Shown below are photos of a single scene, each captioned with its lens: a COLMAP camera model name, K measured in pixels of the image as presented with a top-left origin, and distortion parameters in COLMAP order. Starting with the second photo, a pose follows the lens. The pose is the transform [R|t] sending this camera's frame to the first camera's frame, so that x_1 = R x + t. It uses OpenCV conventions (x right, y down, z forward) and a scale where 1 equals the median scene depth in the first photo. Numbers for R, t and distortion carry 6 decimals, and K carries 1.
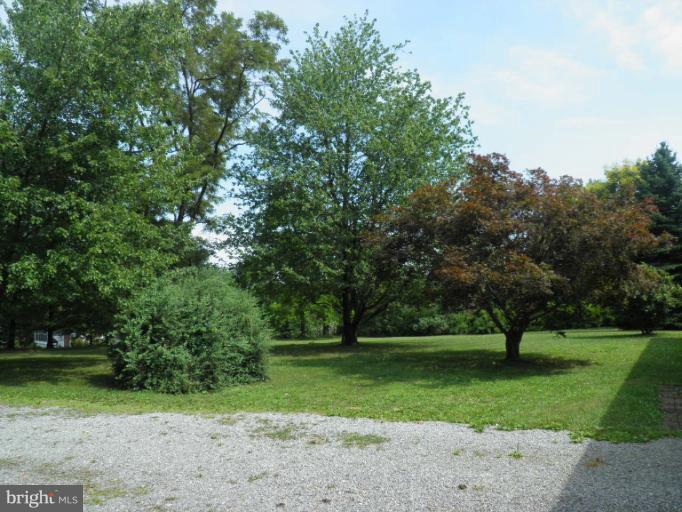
lens RADIAL K [[570.9, 0, 343.4], [0, 570.9, 255.9], [0, 0, 1]] dist [-0.131889, 0.085347]
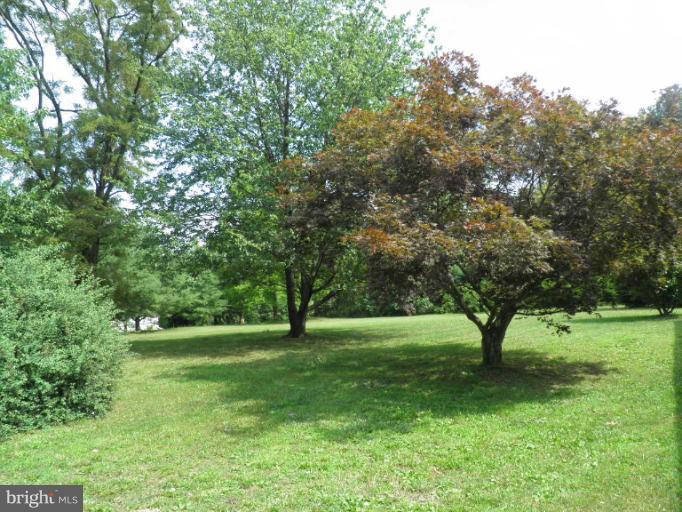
lens RADIAL K [[570.9, 0, 337.4], [0, 570.9, 255.1], [0, 0, 1]] dist [-0.131889, 0.085347]
pose [[0.999687, -0.025029, 0.000588, 0.126864], [0.024987, 0.998921, 0.039135, 0.019198], [-0.001567, -0.039108, 0.999234, 0.351978]]
